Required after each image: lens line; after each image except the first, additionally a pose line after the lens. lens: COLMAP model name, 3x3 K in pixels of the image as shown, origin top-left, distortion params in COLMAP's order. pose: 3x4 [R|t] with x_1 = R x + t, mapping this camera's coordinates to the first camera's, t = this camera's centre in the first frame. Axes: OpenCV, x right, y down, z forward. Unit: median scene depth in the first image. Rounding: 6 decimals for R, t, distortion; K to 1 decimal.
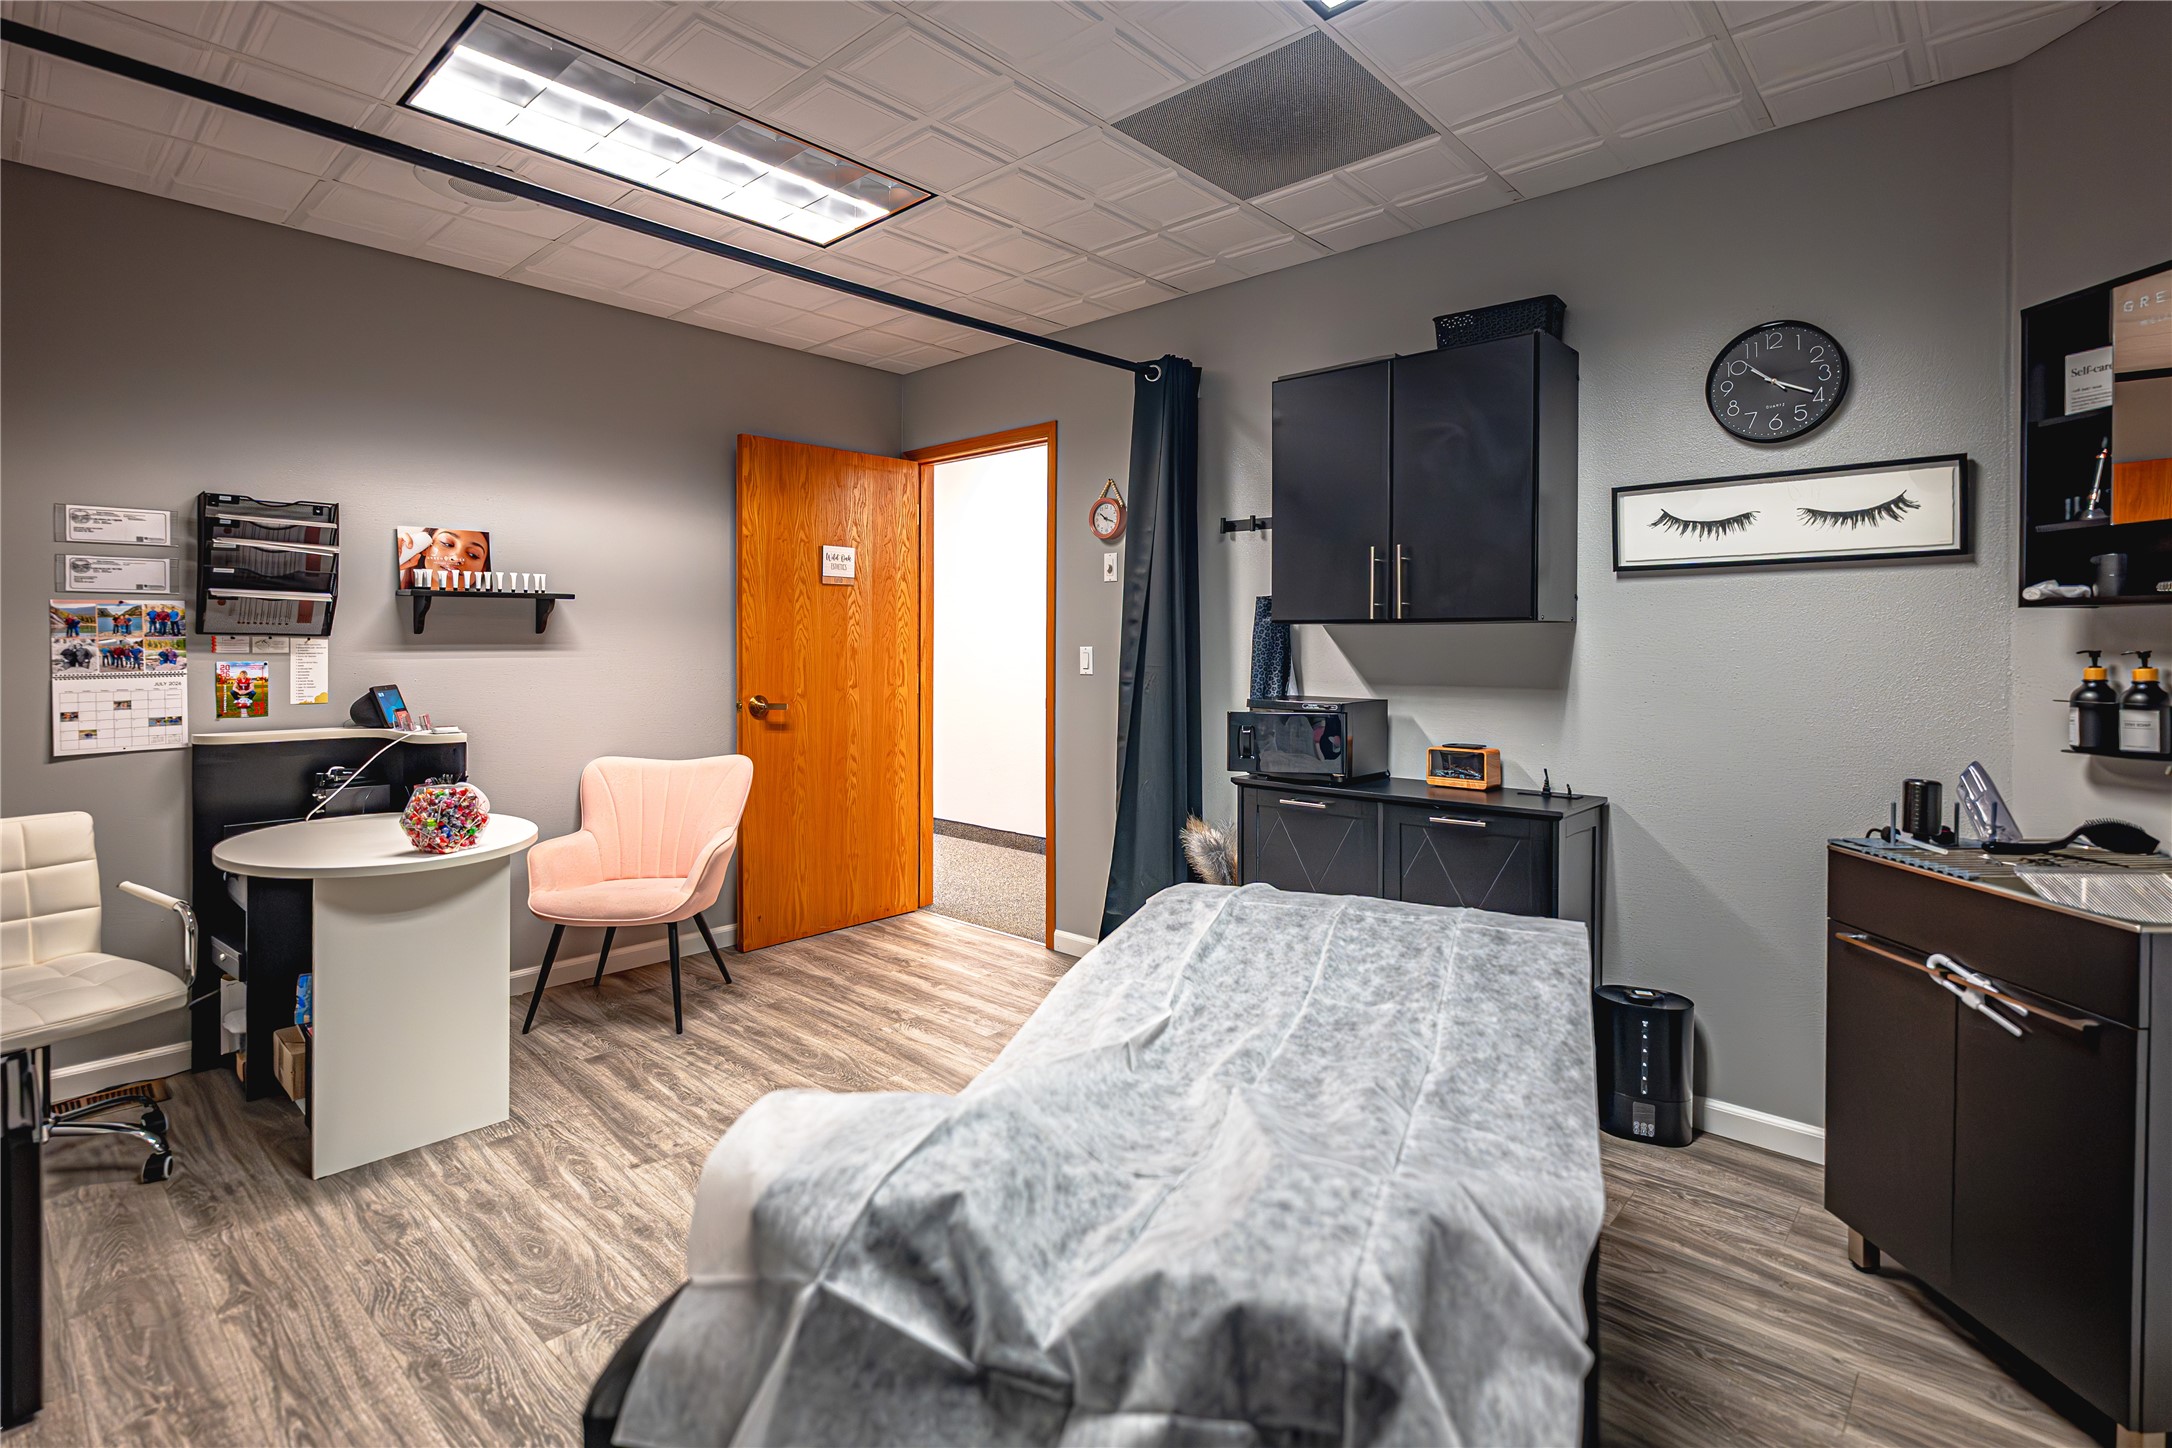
lens RADIAL K [[1007.7, 0, 1078.4], [0, 1007.7, 634.4], [0, 0, 1]] dist [0.004019, 0.000113]
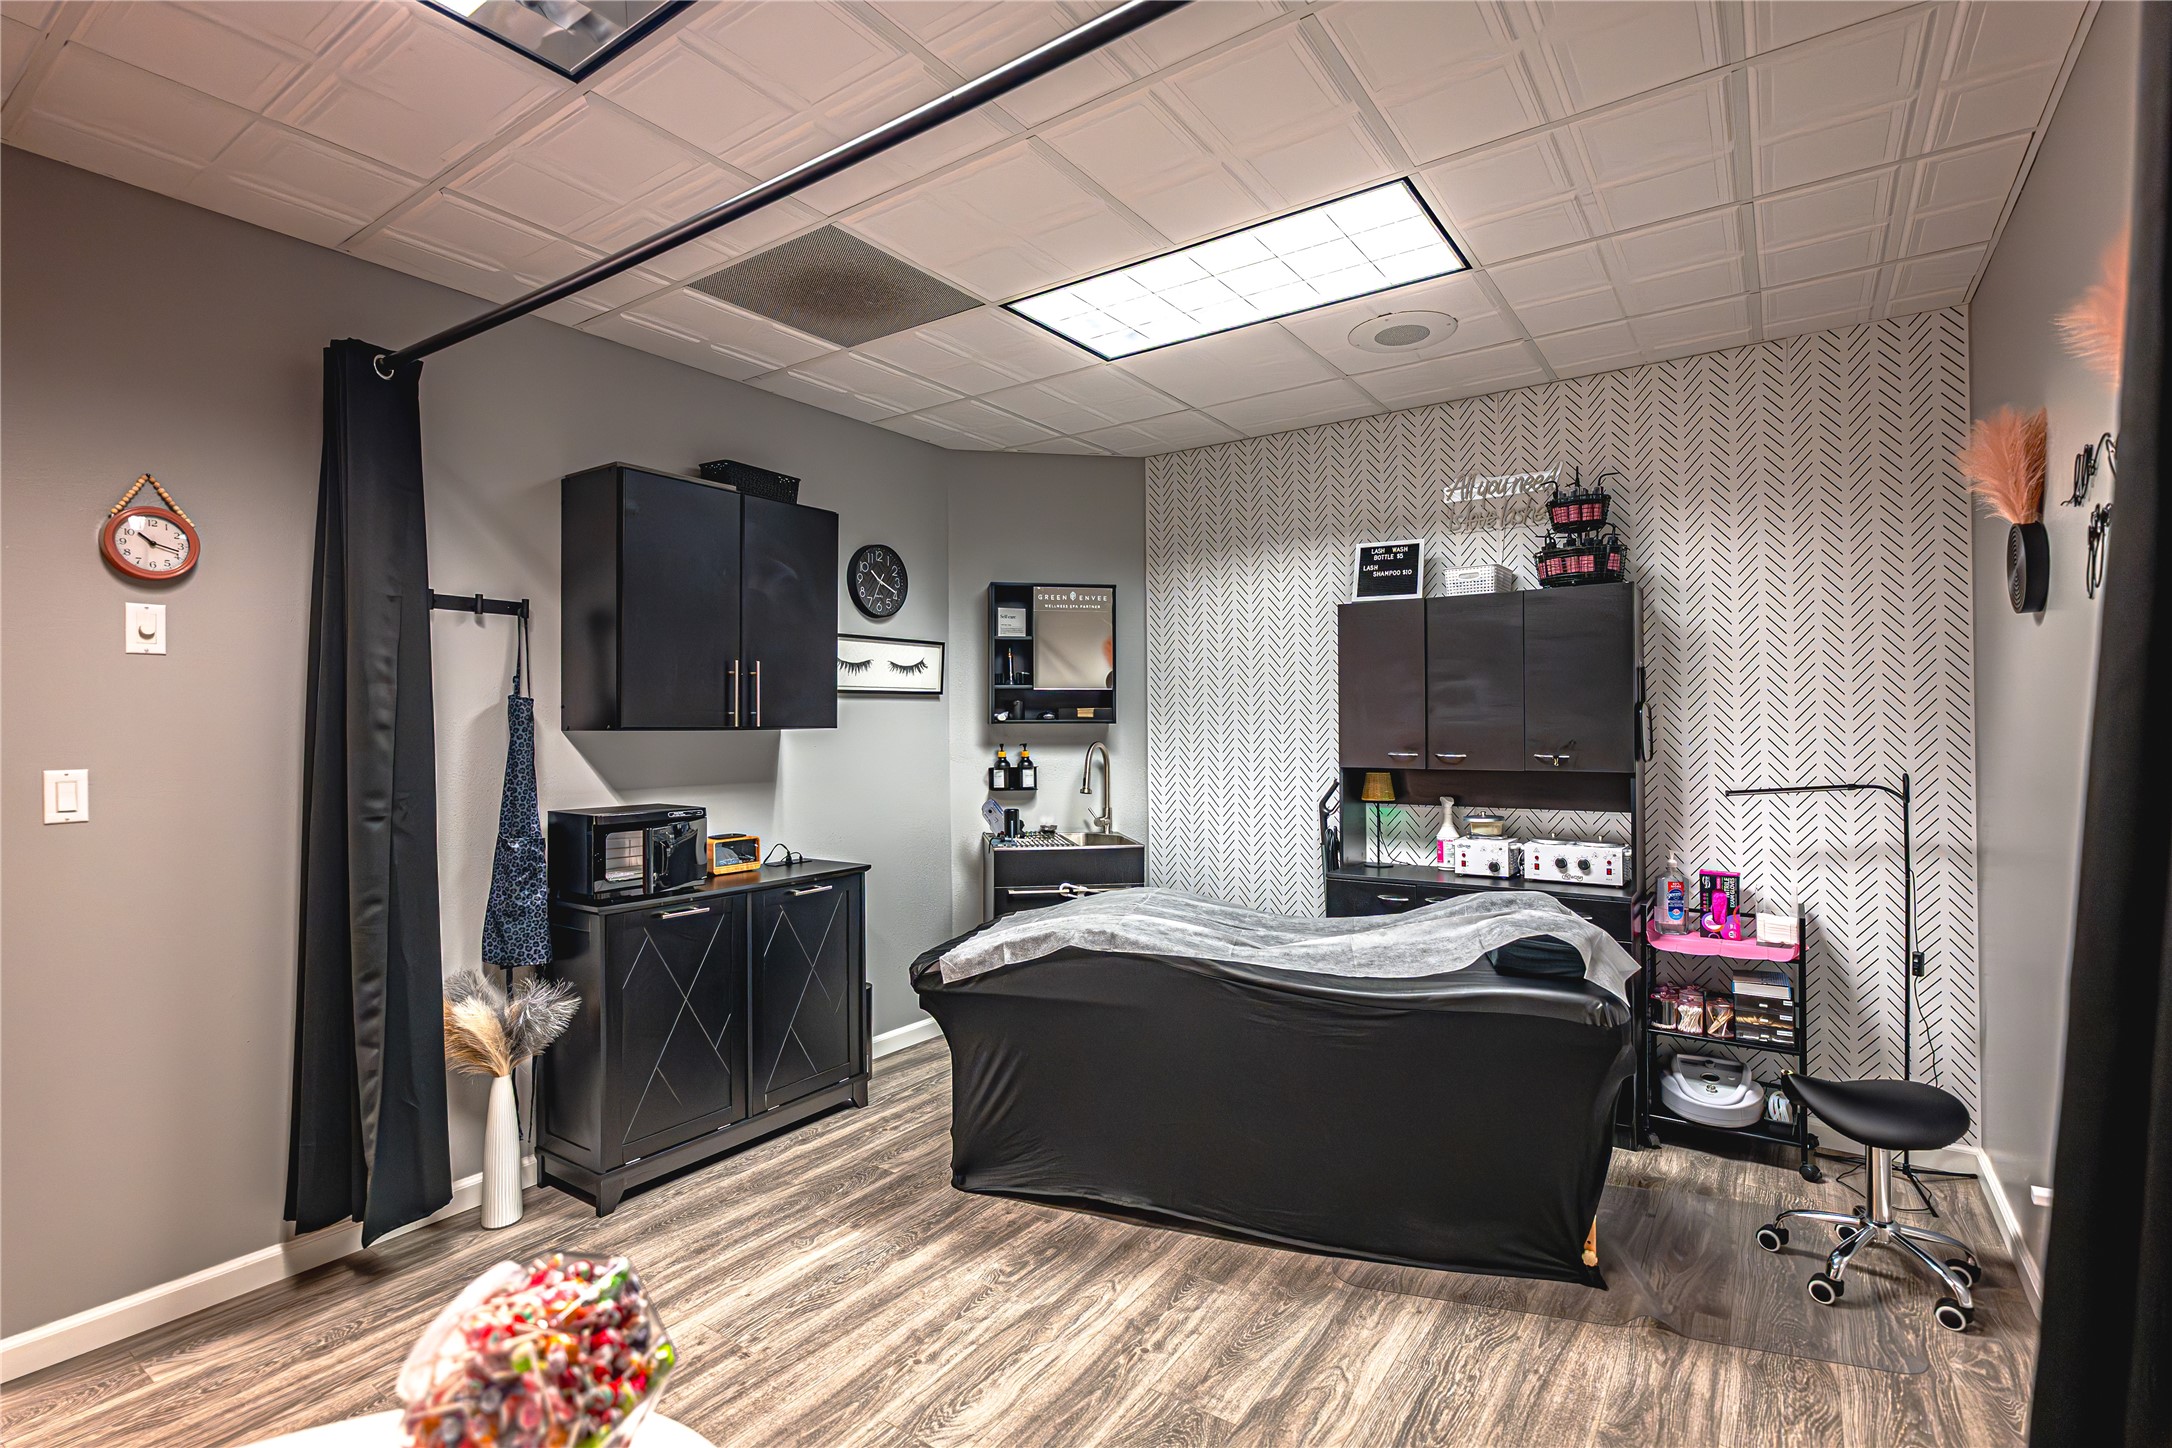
lens RADIAL K [[1007.7, 0, 1086.7], [0, 1007.7, 724.8], [0, 0, 1]] dist [0.004019, 0.000113]
pose [[-0.112508, 0.000143, 0.993651, -0.966151], [0.001317, 0.999999, 0.000006, -0.019433], [-0.993650, 0.001309, -0.112508, 0.861756]]
